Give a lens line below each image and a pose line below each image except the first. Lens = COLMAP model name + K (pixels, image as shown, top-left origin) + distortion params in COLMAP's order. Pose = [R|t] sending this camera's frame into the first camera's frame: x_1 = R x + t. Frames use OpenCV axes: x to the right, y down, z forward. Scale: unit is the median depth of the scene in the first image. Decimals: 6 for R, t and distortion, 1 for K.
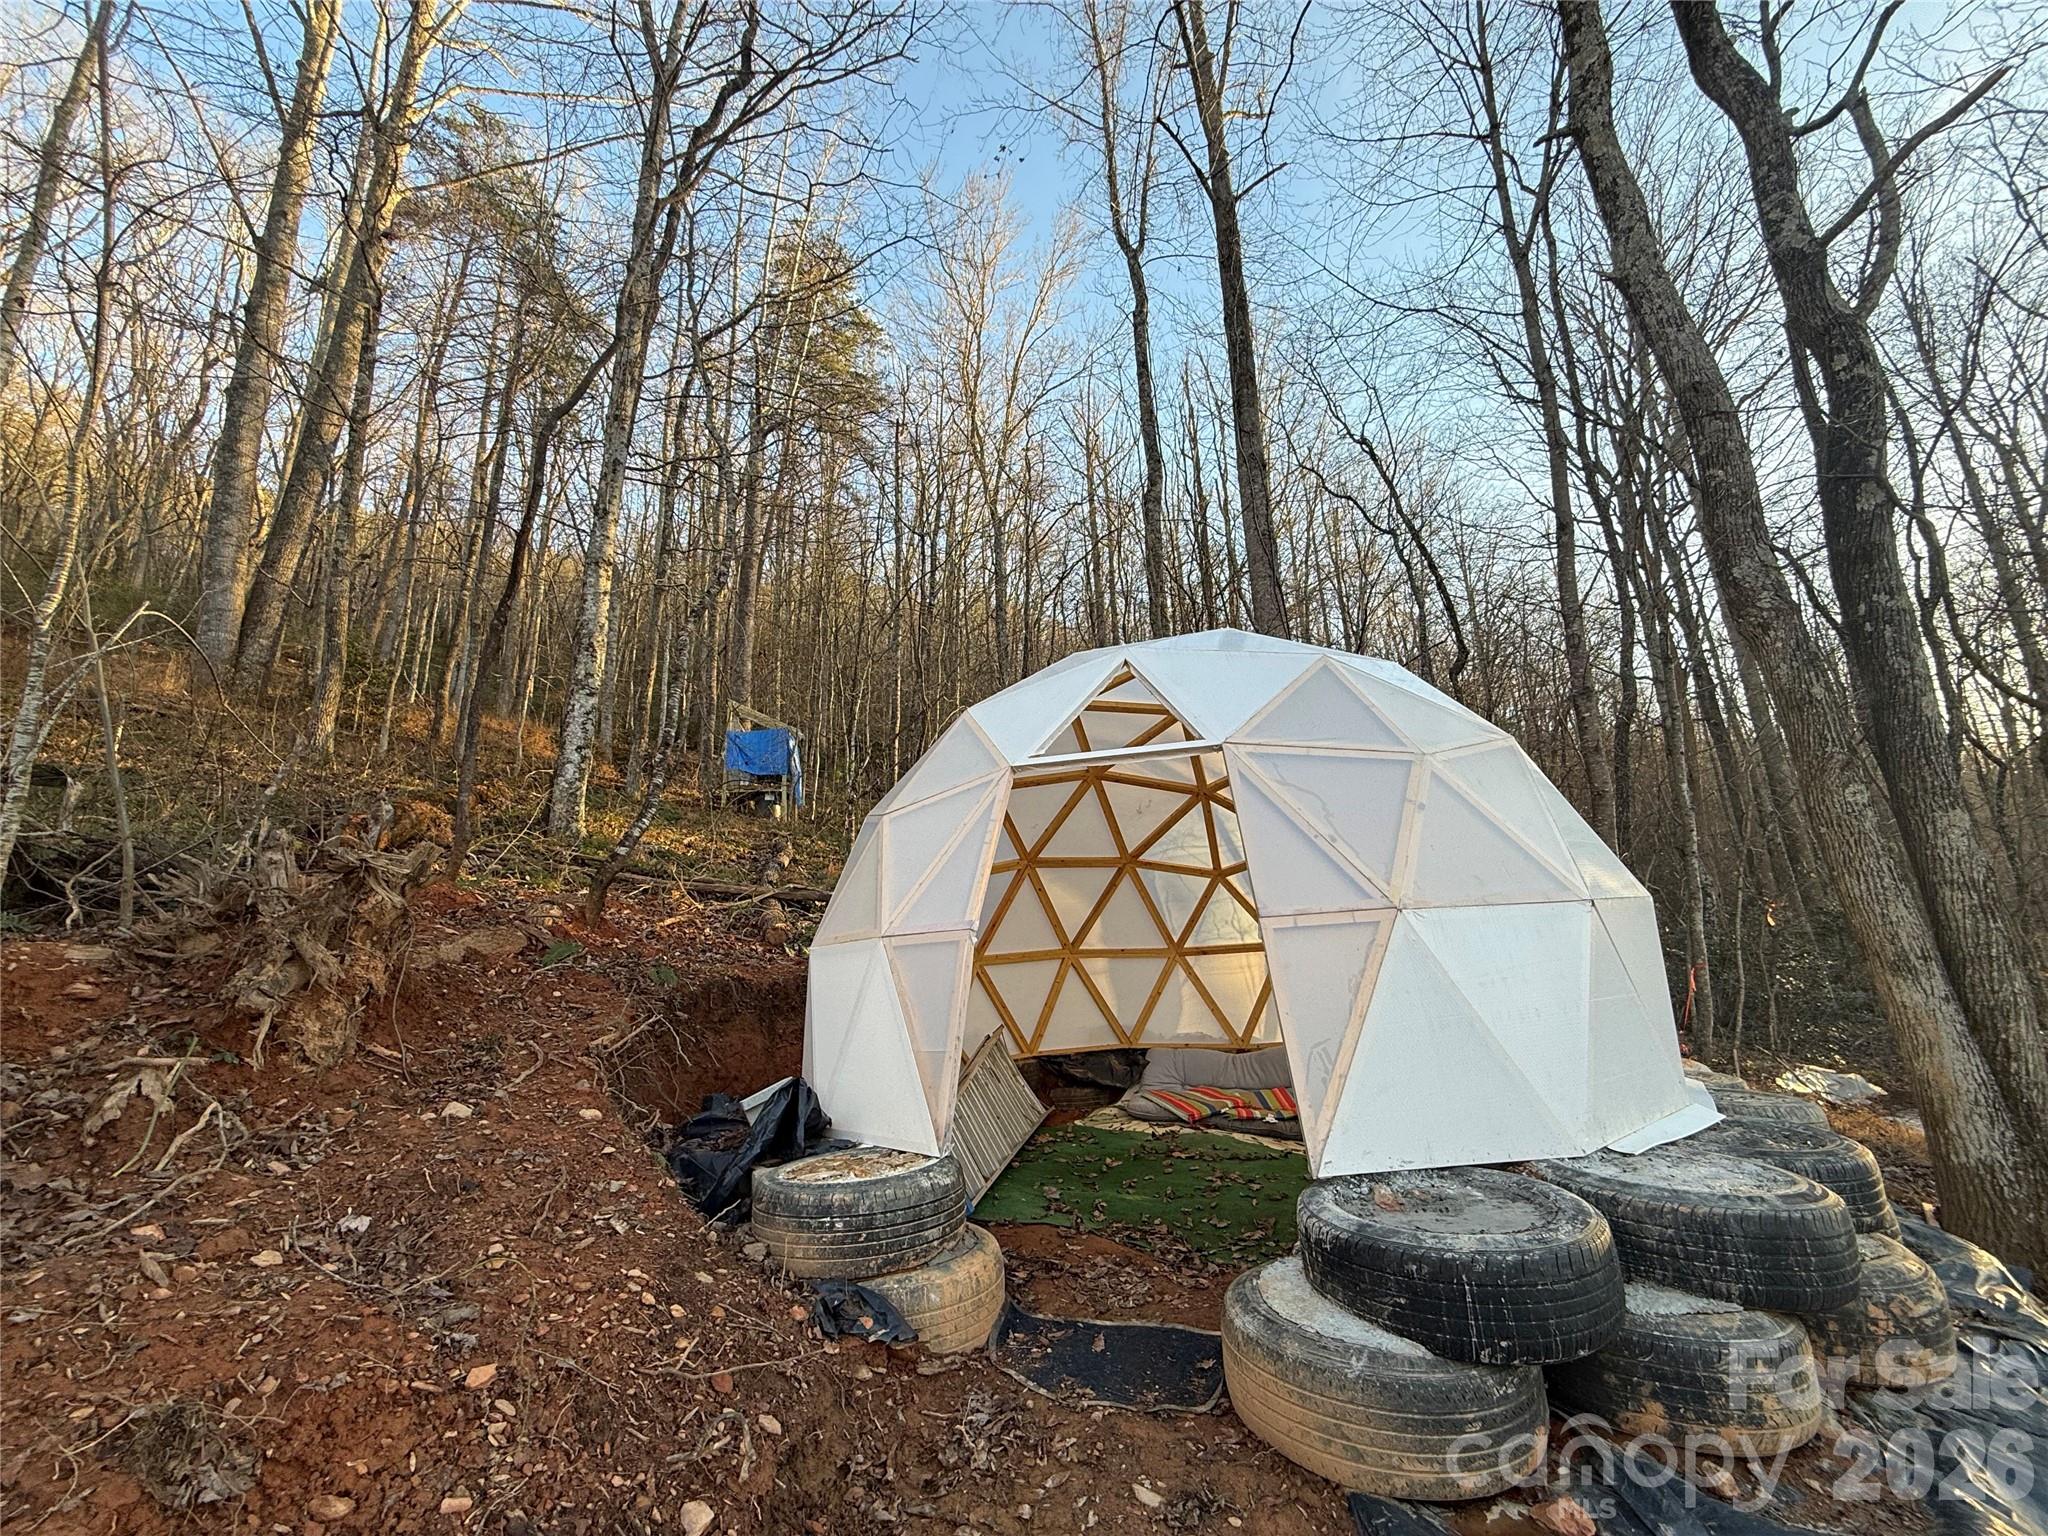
lens RADIAL K [[813.0, 0, 1024.0], [0, 813.0, 768.0], [0, 0, 1]] dist [0.000748, 0.000040]
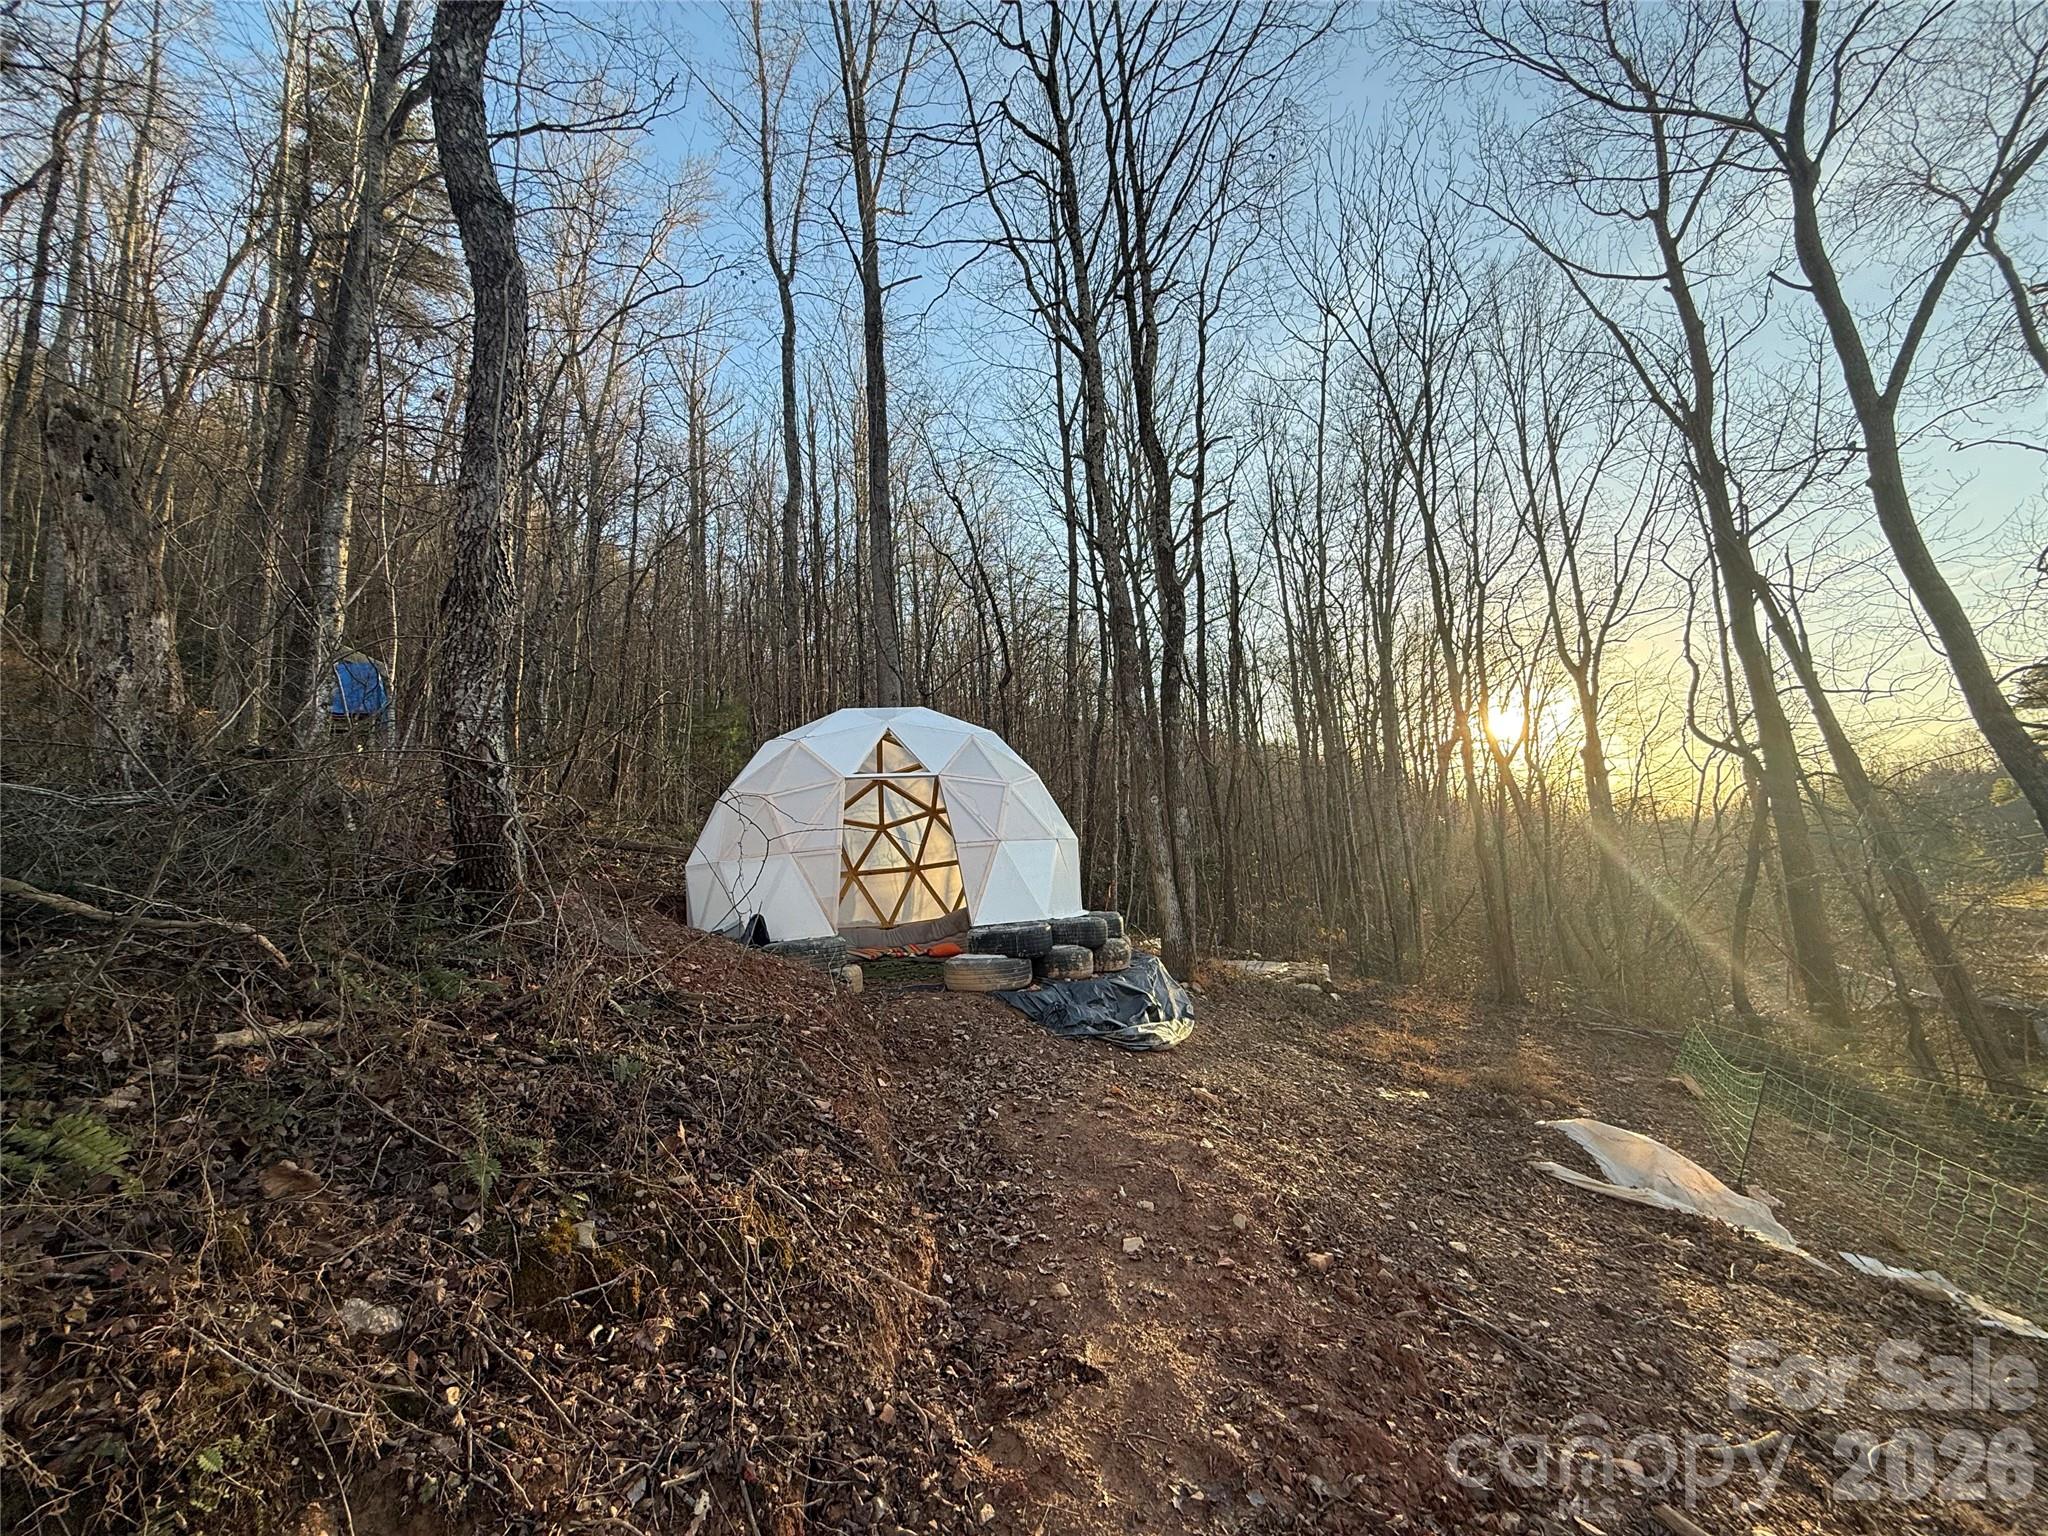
lens RADIAL K [[813.0, 0, 1024.0], [0, 813.0, 768.0], [0, 0, 1]] dist [0.000748, 0.000040]
pose [[0.856951, 0.051598, 0.512809, -0.283230], [-0.084180, 0.995627, 0.040493, -0.064015], [-0.508477, -0.077869, 0.857547, -0.441371]]
